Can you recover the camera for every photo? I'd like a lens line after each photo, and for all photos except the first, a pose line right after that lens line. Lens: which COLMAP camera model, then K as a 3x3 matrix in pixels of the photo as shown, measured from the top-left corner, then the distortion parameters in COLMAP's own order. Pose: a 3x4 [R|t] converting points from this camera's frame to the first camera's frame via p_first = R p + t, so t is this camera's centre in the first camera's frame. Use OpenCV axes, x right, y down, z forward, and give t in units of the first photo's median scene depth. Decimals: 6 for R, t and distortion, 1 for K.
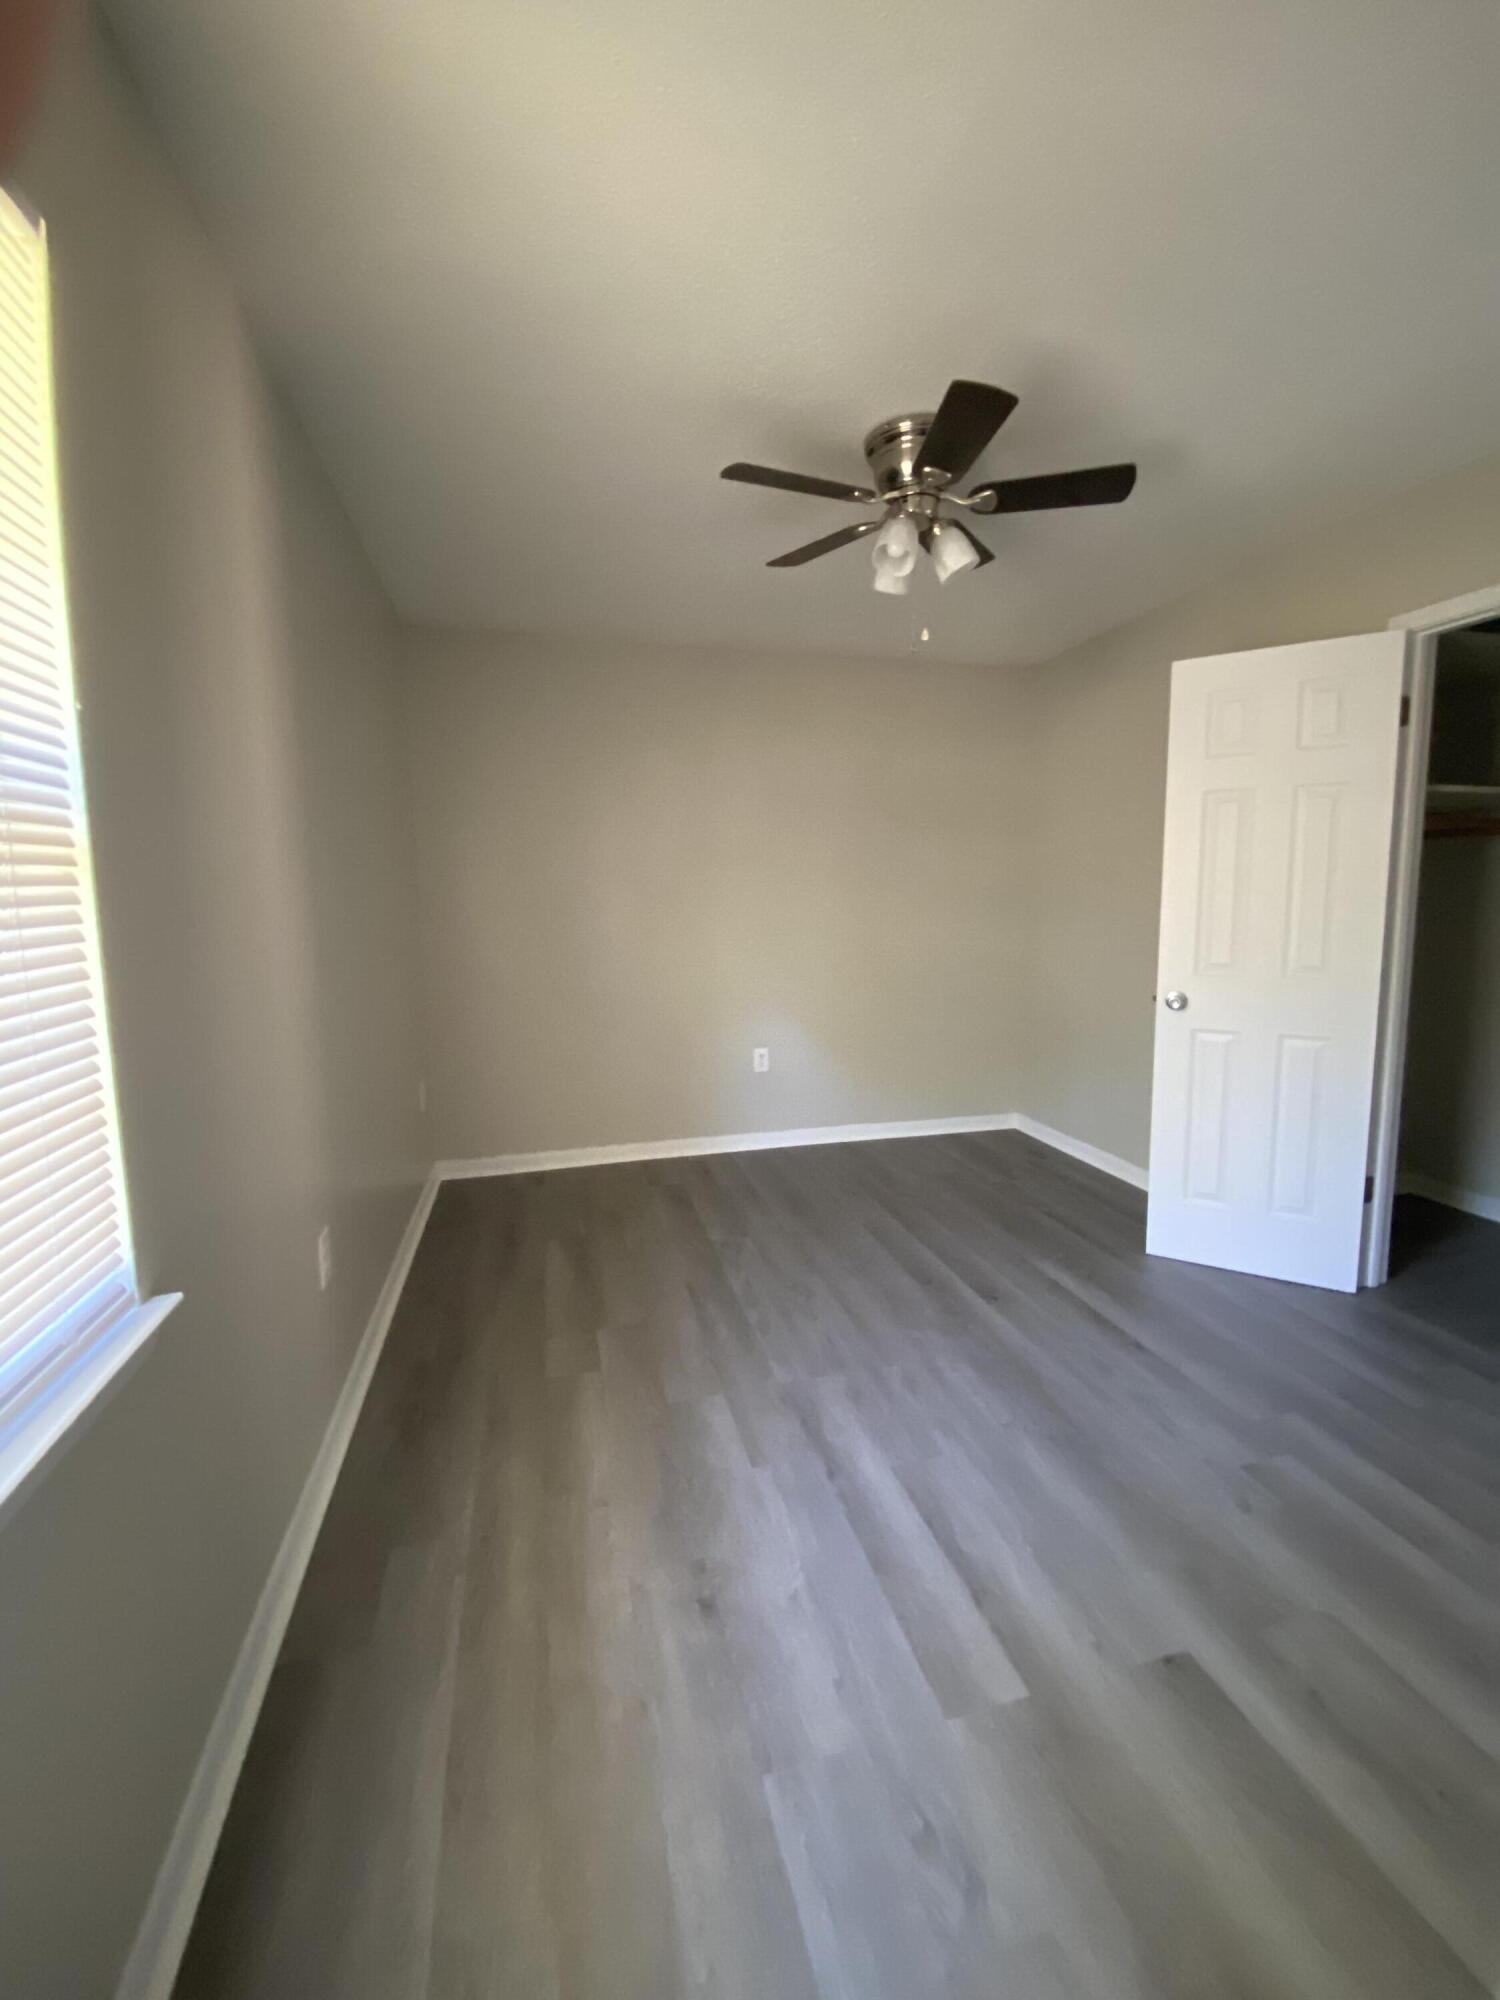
lens RADIAL K [[807.0, 0, 756.6], [0, 807.0, 994.3], [0, 0, 1]] dist [0.041886, -0.028253]
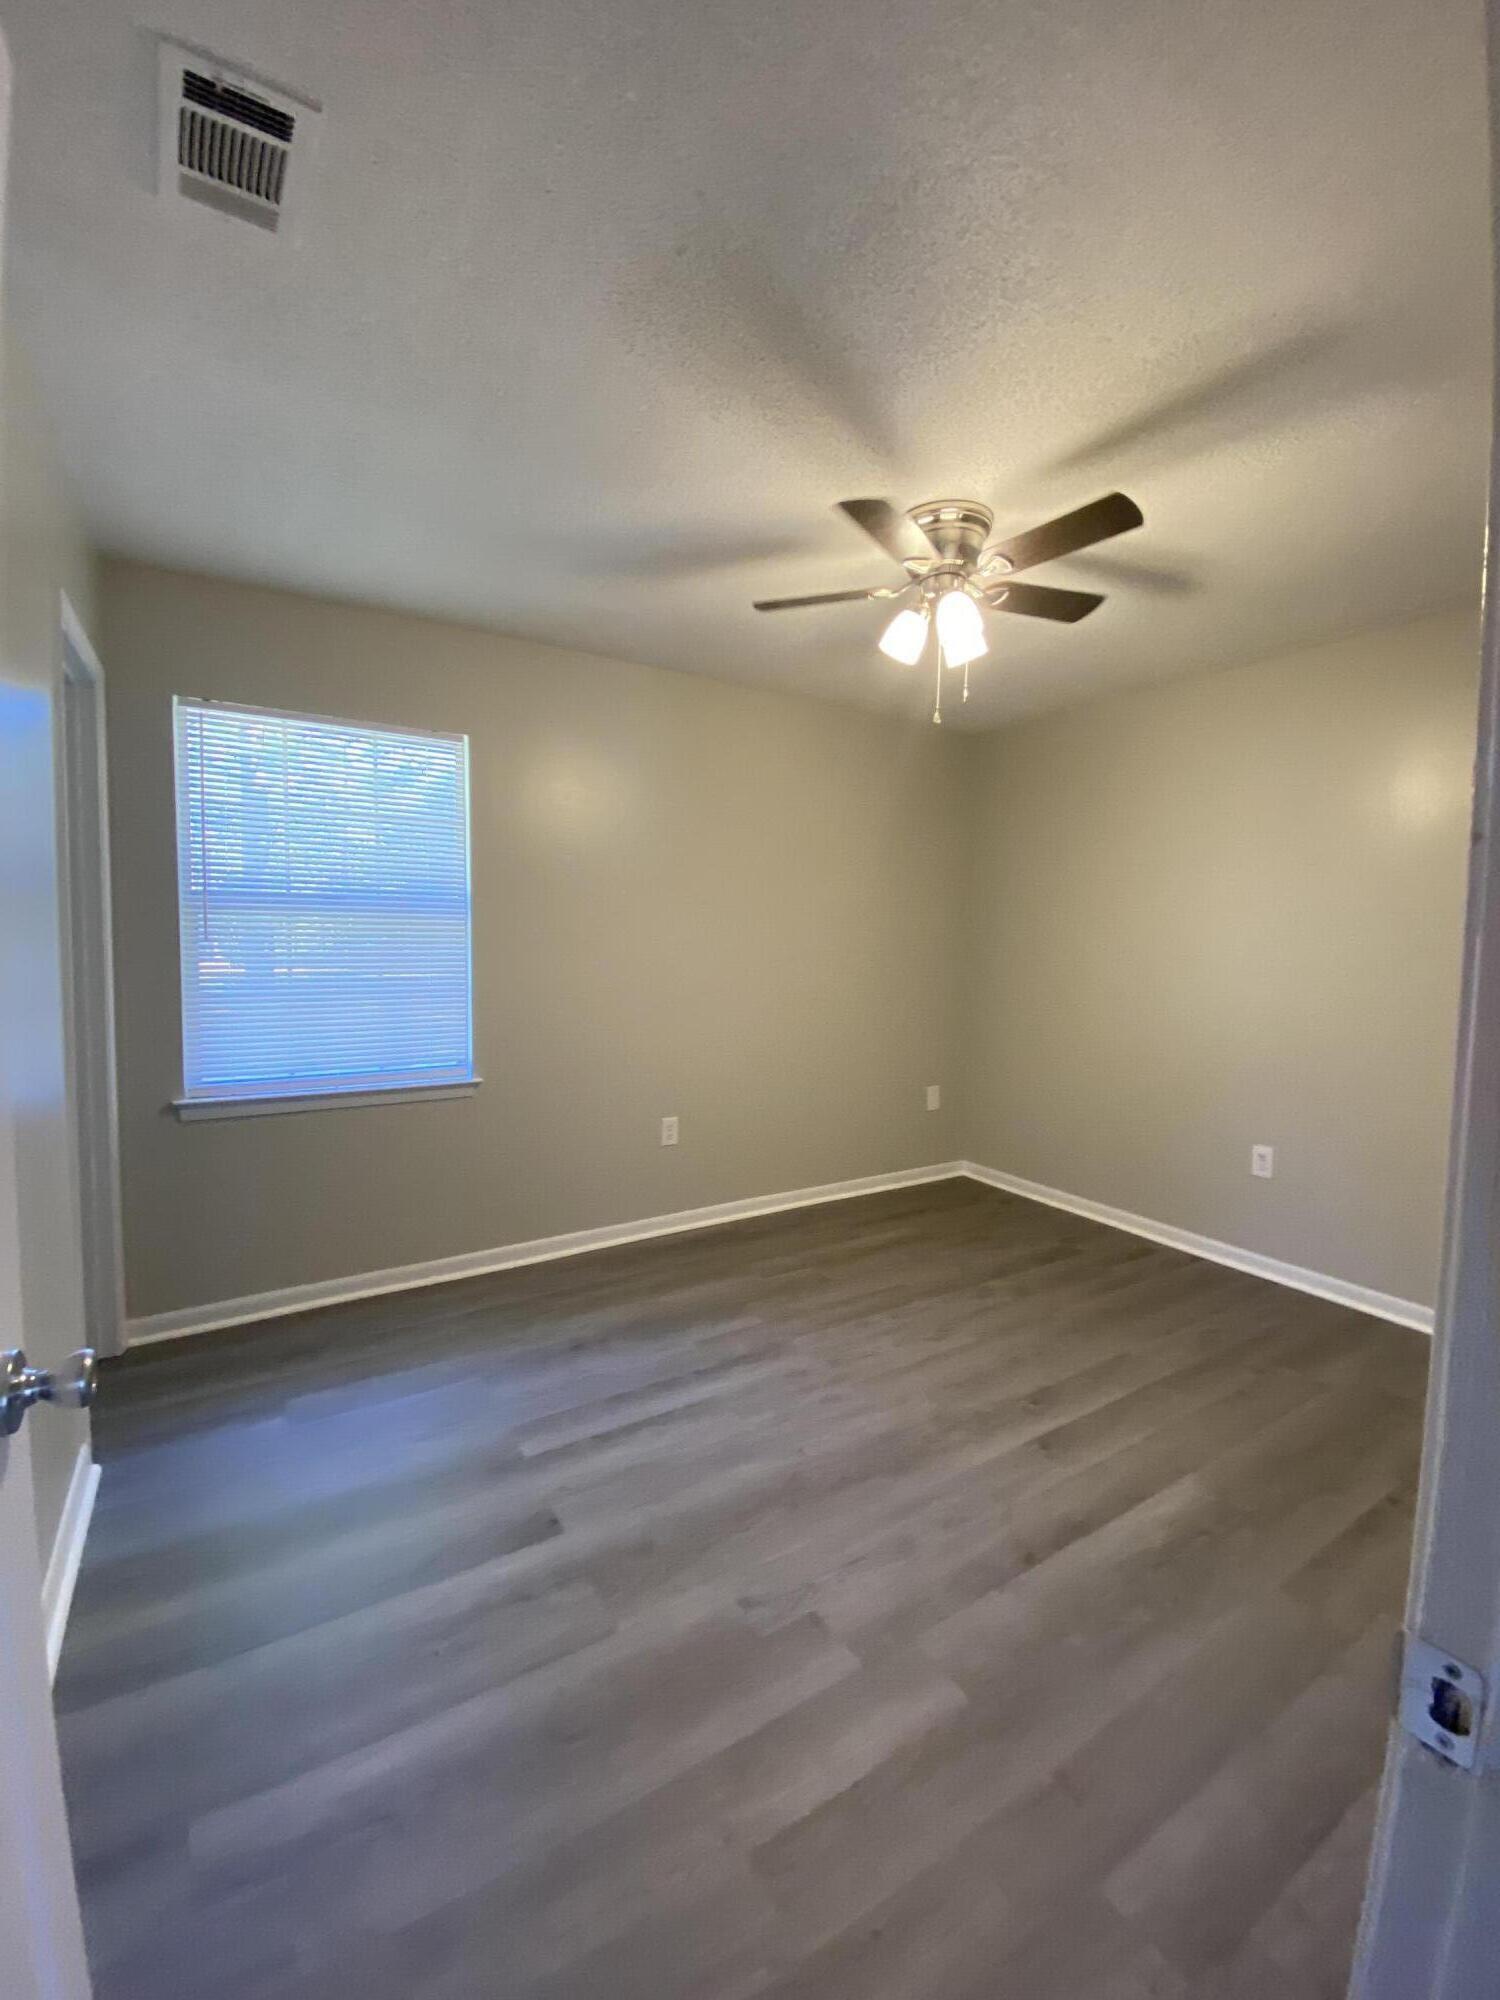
lens RADIAL K [[807.0, 0, 756.6], [0, 807.0, 994.3], [0, 0, 1]] dist [0.041886, -0.028253]
pose [[0.311943, 0.084035, -0.946377, 1.014542], [-0.141369, 0.989098, 0.041231, -0.074784], [0.939525, 0.120927, 0.320422, 0.443118]]
